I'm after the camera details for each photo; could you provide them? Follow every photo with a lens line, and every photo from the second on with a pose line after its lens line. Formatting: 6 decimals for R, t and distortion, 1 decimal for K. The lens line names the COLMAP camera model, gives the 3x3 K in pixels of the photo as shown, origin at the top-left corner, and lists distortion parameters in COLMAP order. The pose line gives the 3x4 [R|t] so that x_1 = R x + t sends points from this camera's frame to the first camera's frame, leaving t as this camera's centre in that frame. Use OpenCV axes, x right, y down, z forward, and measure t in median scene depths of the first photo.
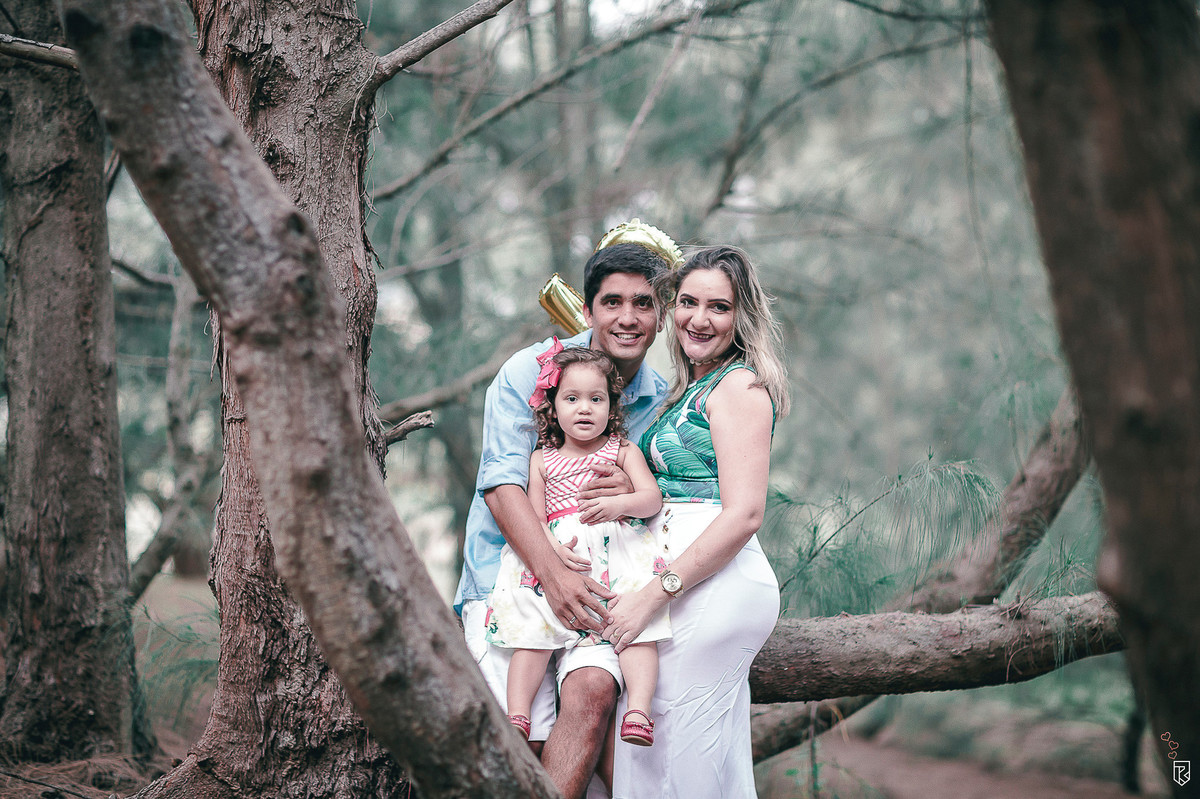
lens RADIAL K [[2854.3, 0, 600.0], [0, 2854.3, 399.5], [0, 0, 1]] dist [-0.060500, -0.733287]
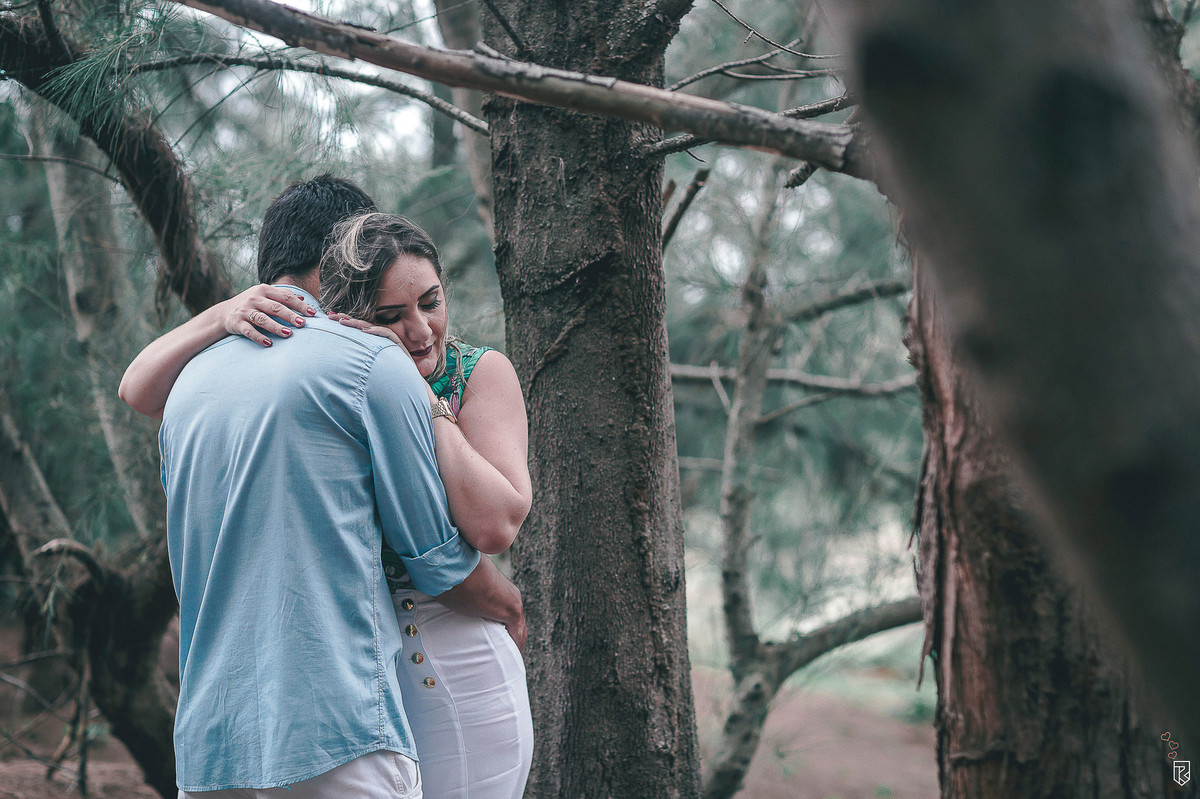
lens RADIAL K [[2854.3, 0, 600.0], [0, 2854.3, 399.5], [0, 0, 1]] dist [-0.060500, -0.733287]
pose [[0.989314, -0.016428, -0.144874, -0.097441], [0.017057, 0.999850, 0.003101, -0.053894], [0.144801, -0.005539, 0.989445, 0.373451]]
